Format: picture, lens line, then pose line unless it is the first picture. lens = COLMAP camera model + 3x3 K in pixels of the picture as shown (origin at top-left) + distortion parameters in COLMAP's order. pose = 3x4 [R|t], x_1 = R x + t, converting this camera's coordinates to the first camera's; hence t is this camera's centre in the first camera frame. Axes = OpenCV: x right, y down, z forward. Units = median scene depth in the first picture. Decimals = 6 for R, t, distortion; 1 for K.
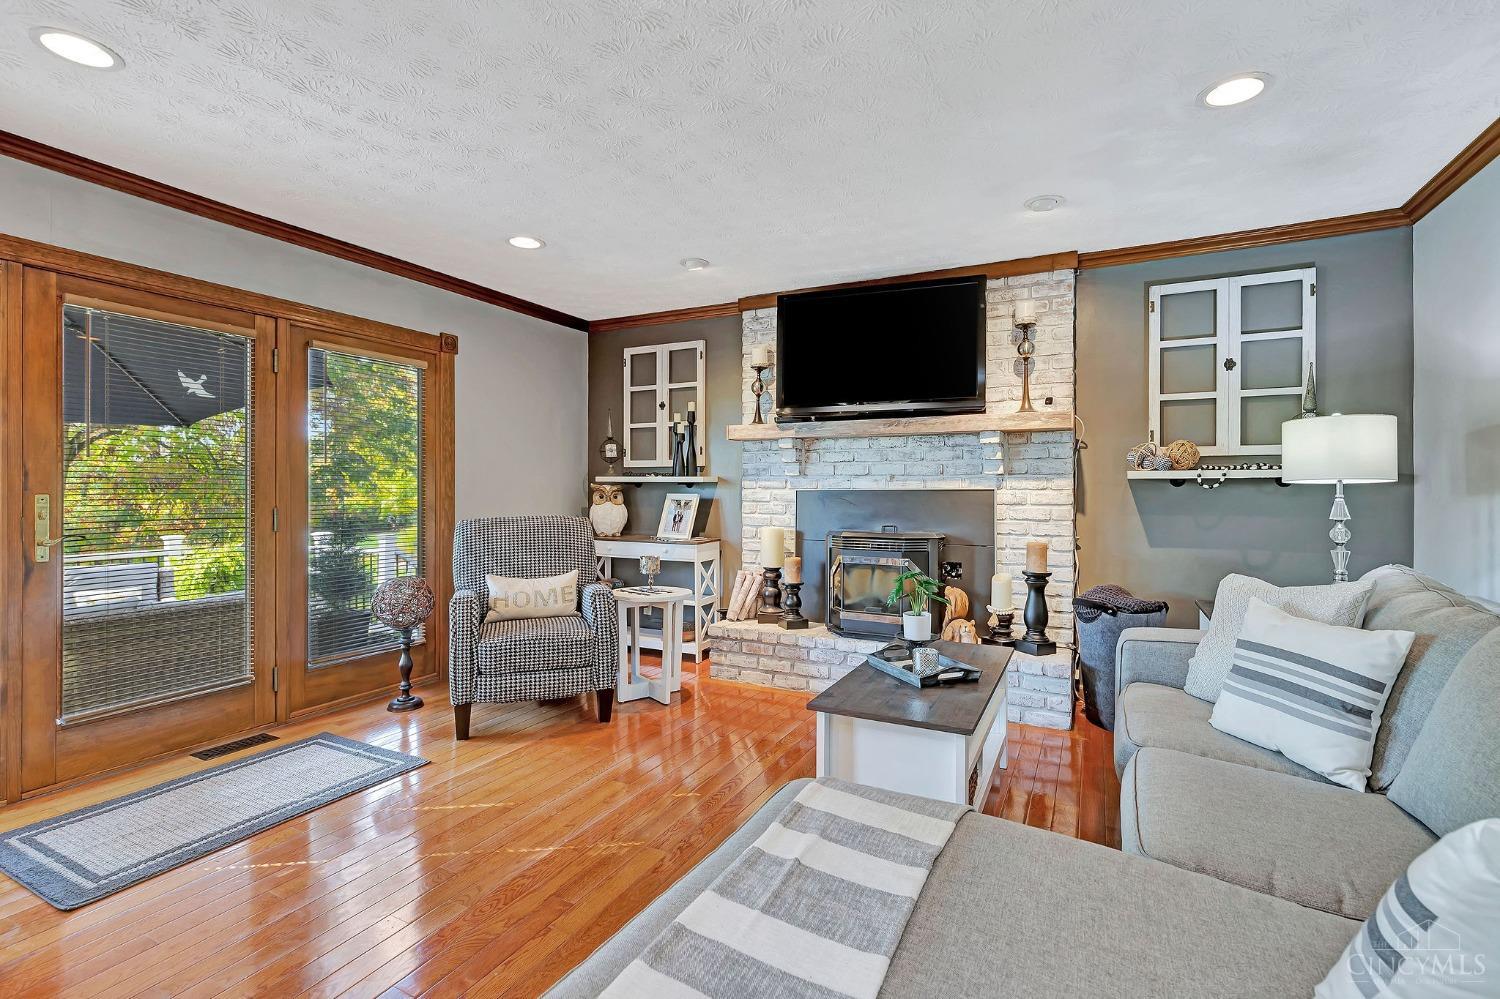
lens RADIAL K [[681.6, 0, 751.3], [0, 681.6, 485.3], [0, 0, 1]] dist [0.001943, 0.000508]
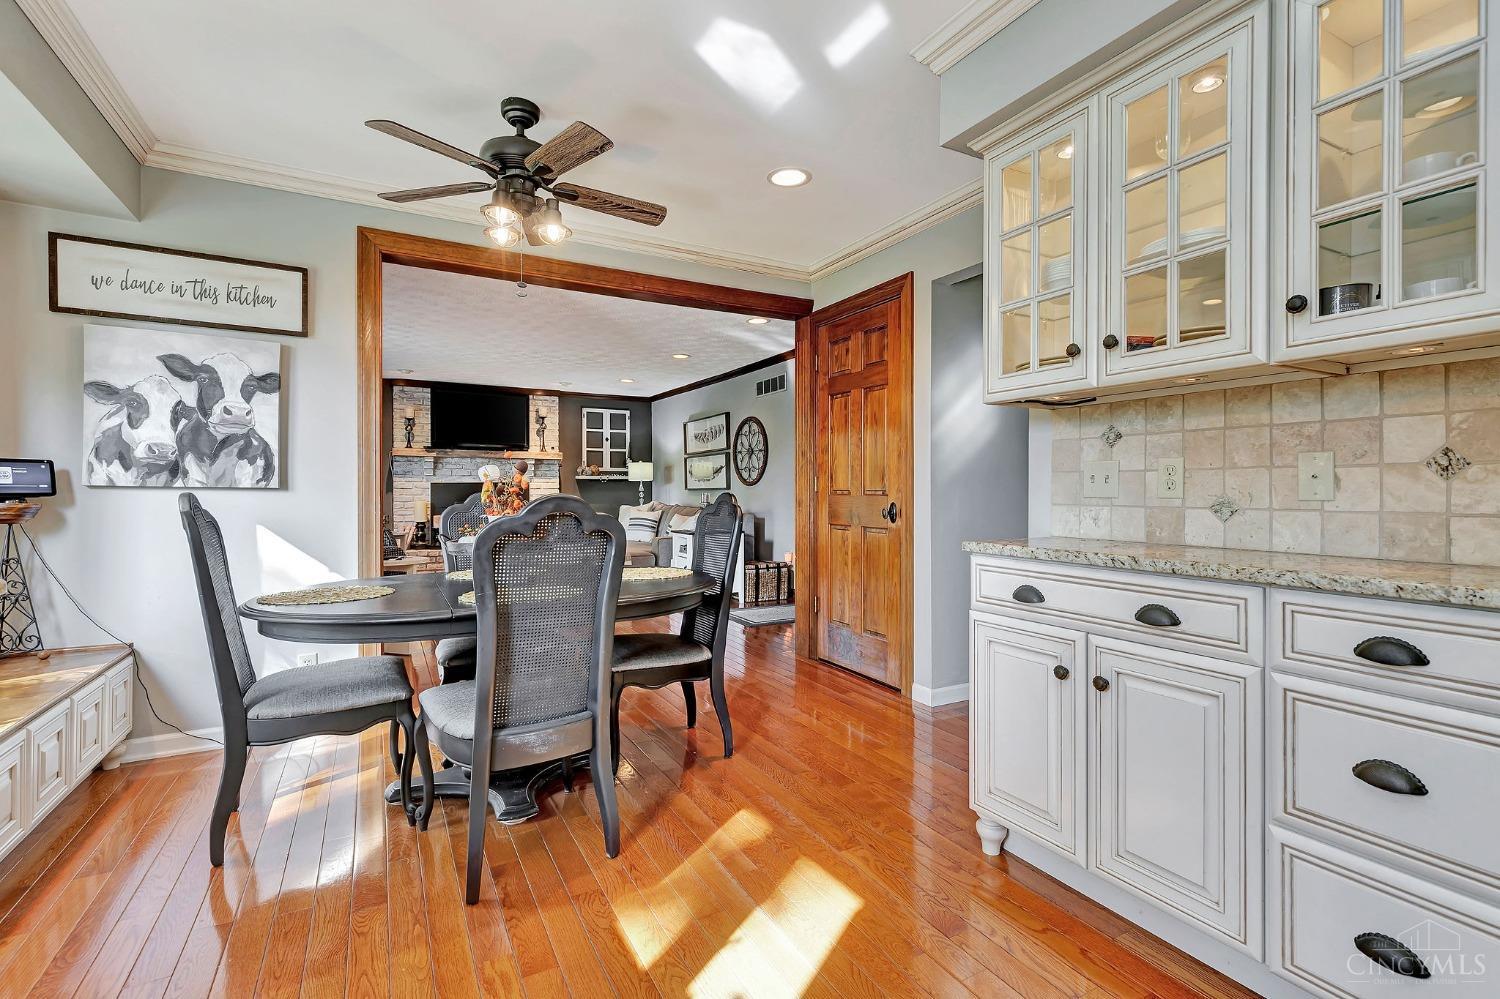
lens RADIAL K [[681.6, 0, 751.3], [0, 681.6, 485.3], [0, 0, 1]] dist [0.001943, 0.000508]
pose [[0.566735, 0.002275, 0.823897, -1.299496], [-0.004310, 0.999991, 0.000204, 0.013022], [-0.823889, -0.003667, 0.566740, -1.114409]]
